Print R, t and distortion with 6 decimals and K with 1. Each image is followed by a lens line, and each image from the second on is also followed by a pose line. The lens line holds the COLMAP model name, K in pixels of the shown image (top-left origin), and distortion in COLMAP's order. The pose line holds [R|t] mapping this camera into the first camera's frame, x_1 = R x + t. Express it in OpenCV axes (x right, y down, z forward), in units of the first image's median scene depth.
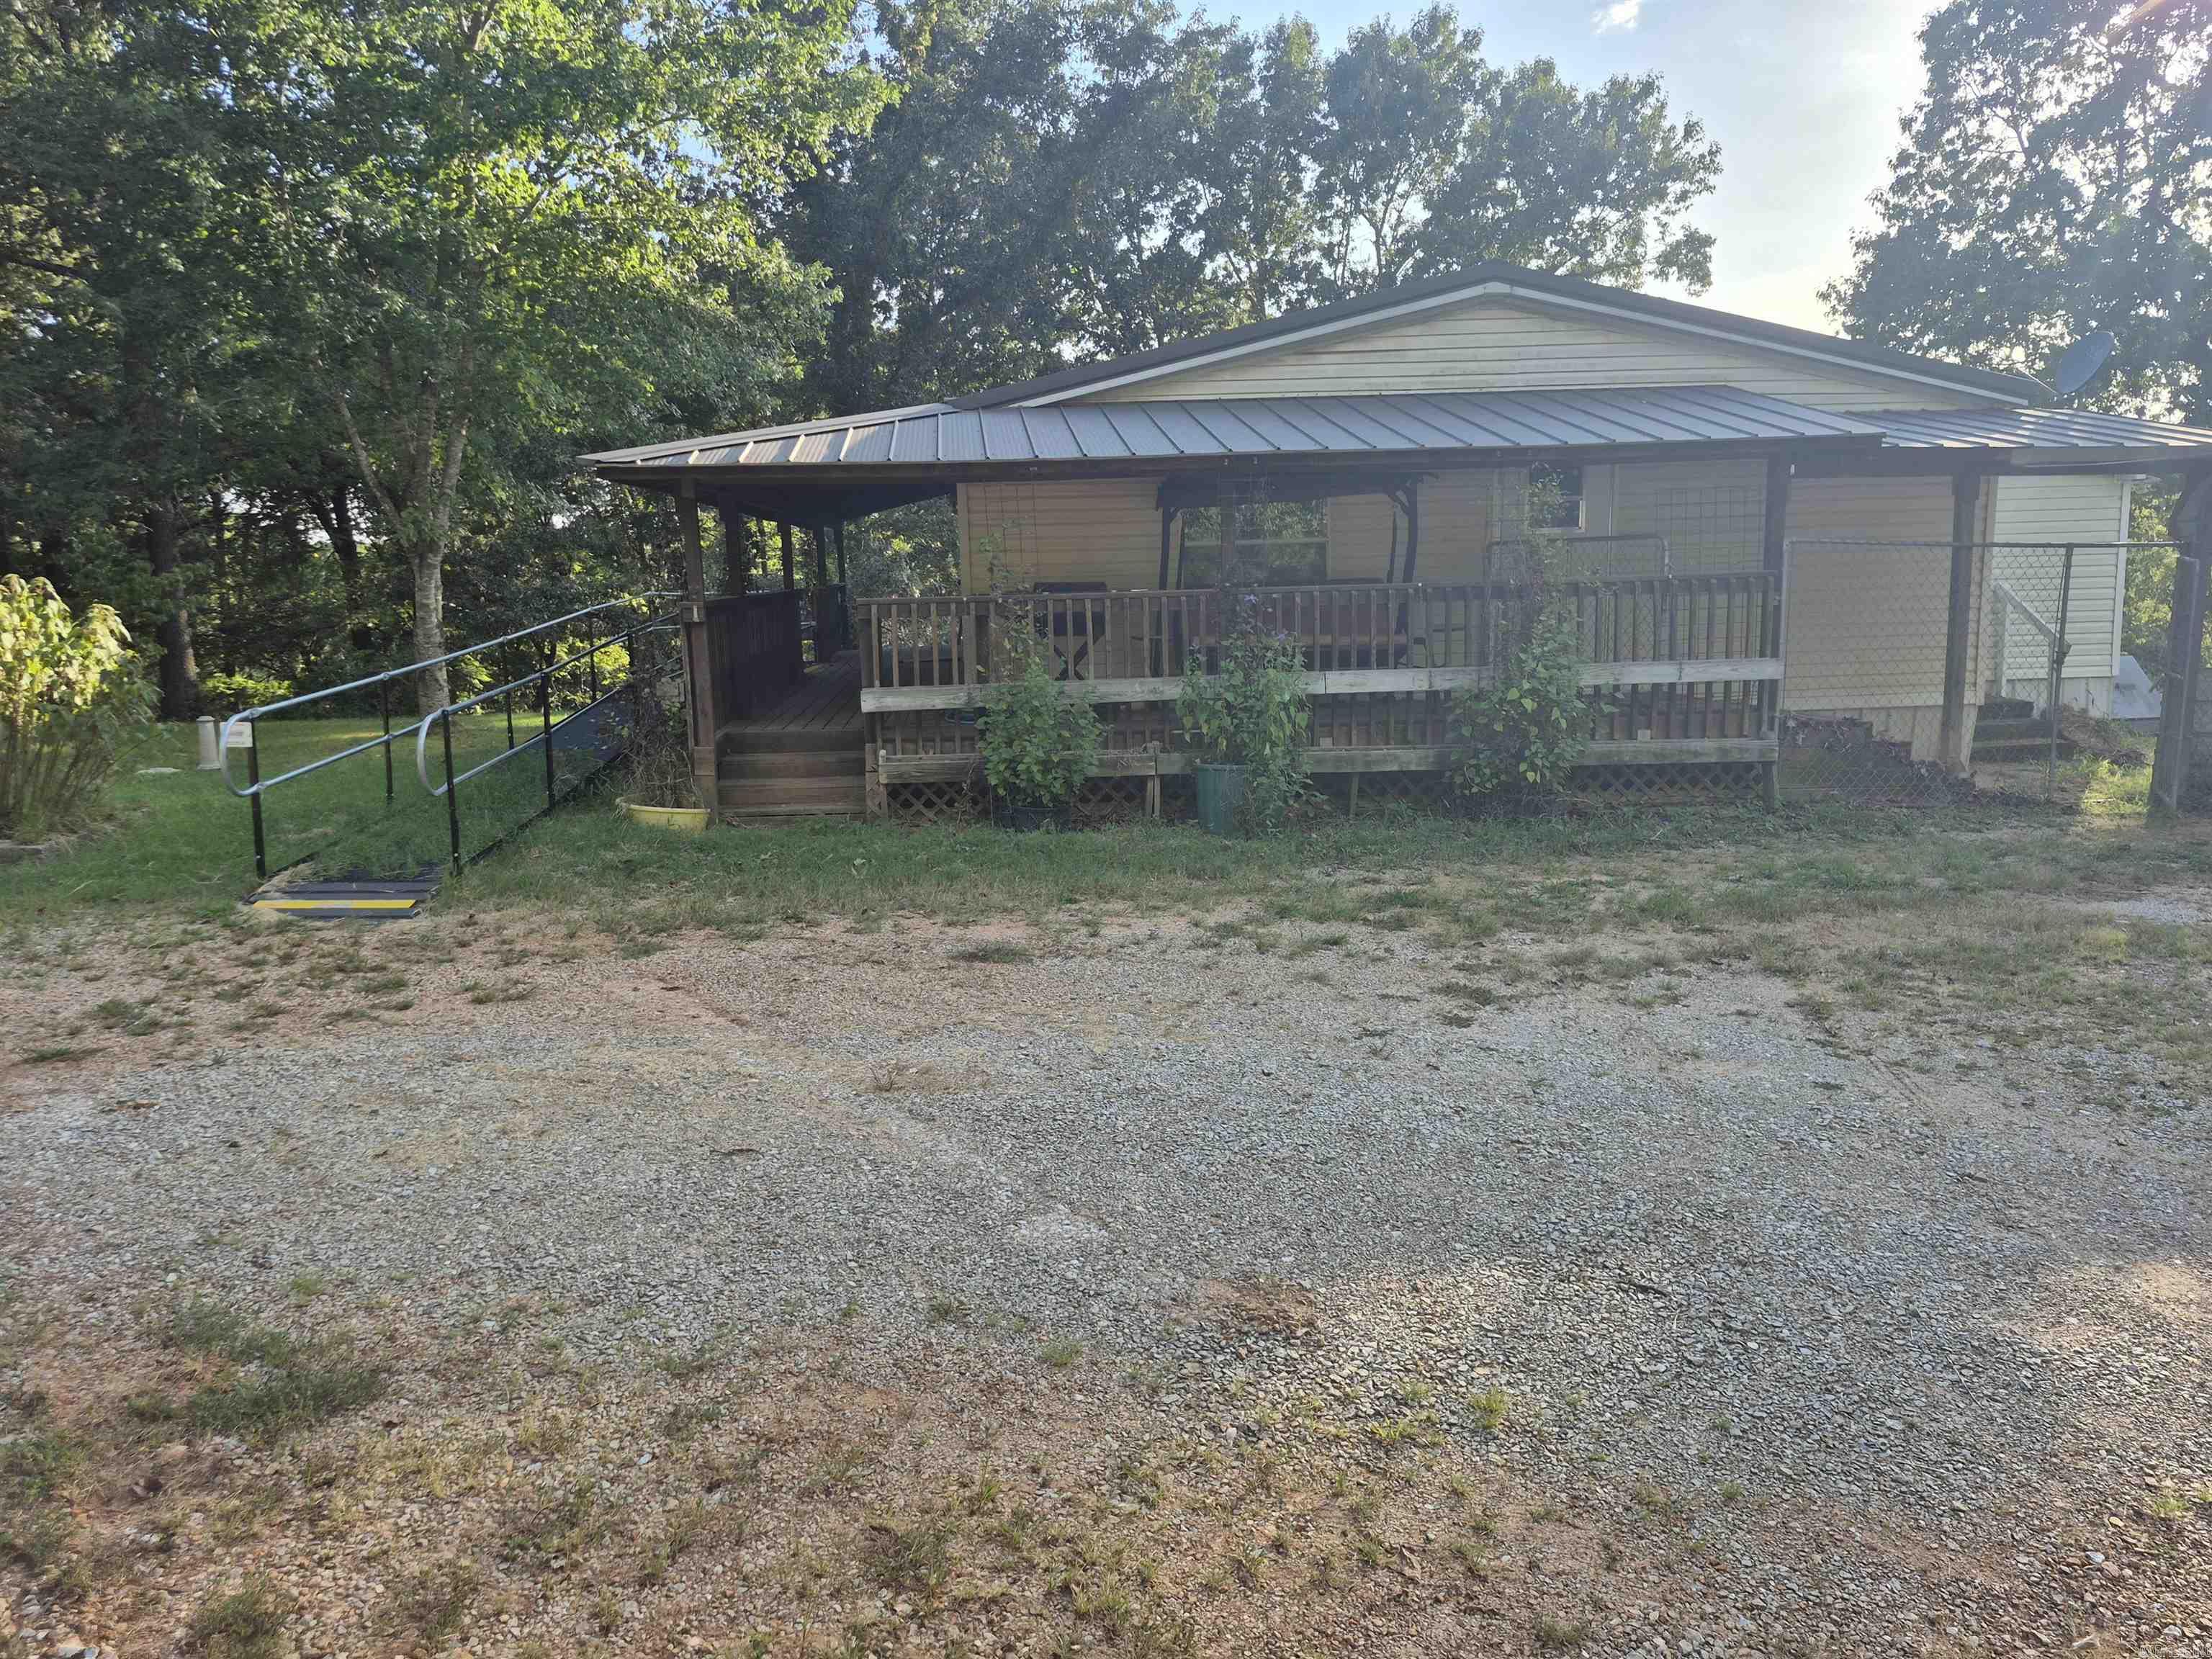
lens RADIAL K [[1551.5, 0, 1110.8], [0, 1551.5, 827.8], [0, 0, 1]] dist [0.038380, -0.007908]
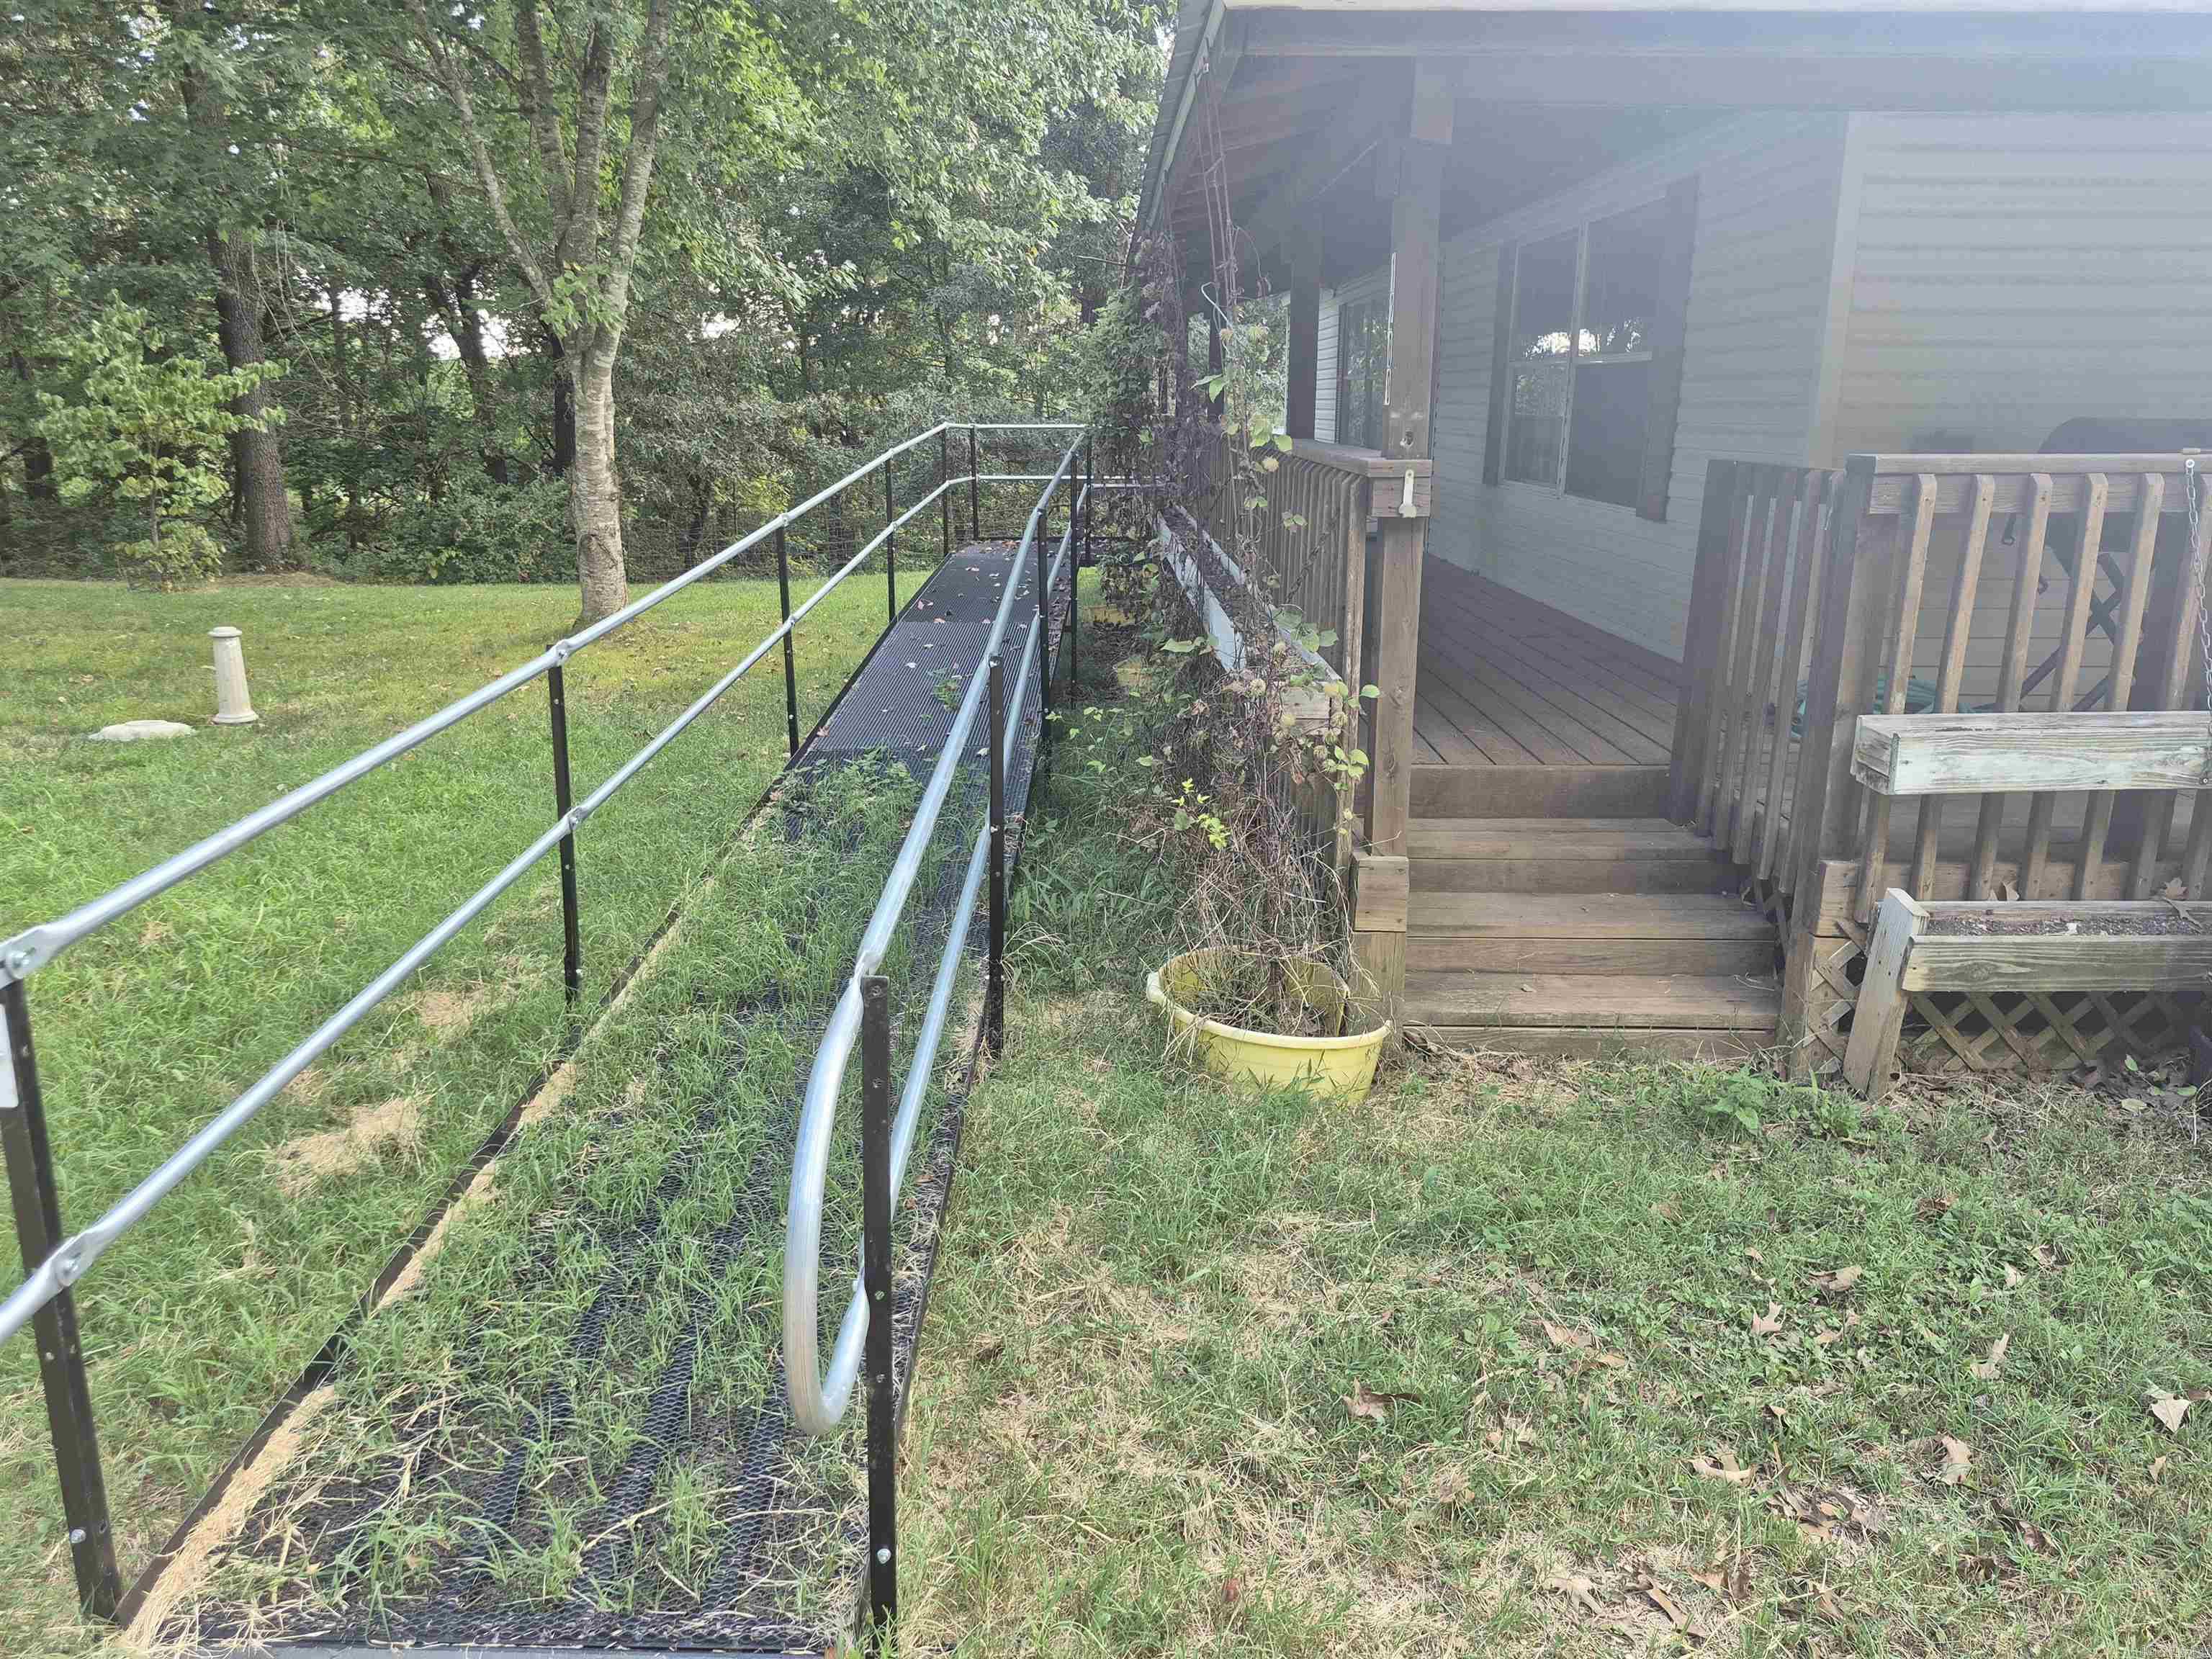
lens RADIAL K [[1551.5, 0, 1100.5], [0, 1551.5, 831.2], [0, 0, 1]] dist [0.038380, -0.007908]
pose [[0.996324, 0.041485, -0.074949, -0.302979], [-0.033528, 0.993964, 0.104459, -0.094606], [0.078830, -0.101562, 0.991701, 0.632465]]
